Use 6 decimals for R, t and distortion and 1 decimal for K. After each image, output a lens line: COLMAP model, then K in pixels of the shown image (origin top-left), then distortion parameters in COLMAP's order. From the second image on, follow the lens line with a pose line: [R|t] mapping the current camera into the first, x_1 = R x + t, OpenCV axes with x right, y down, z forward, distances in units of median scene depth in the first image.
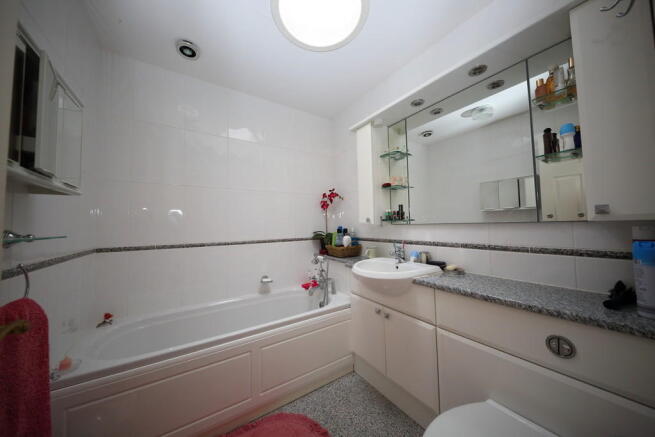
lens RADIAL K [[216.8, 0, 327.5], [0, 216.8, 218.5], [0, 0, 1]] dist [-0.012101, -0.000142]
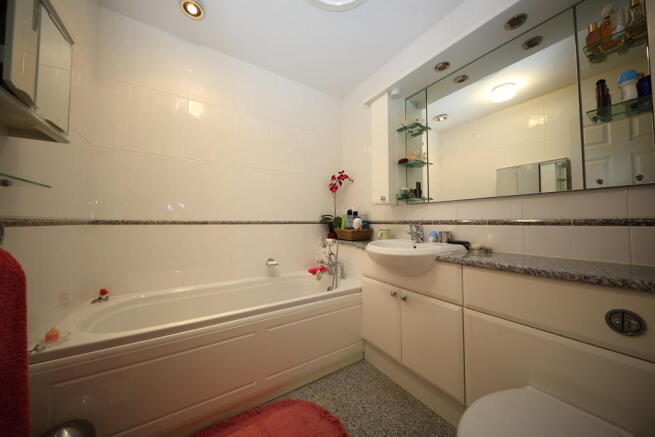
lens RADIAL K [[216.8, 0, 327.5], [0, 216.8, 218.5], [0, 0, 1]] dist [-0.012101, -0.000142]
pose [[0.999769, 0.018556, -0.010818, -0.046056], [-0.018416, 0.999747, 0.012924, 0.104550], [0.011055, -0.012722, 0.999858, 0.080267]]
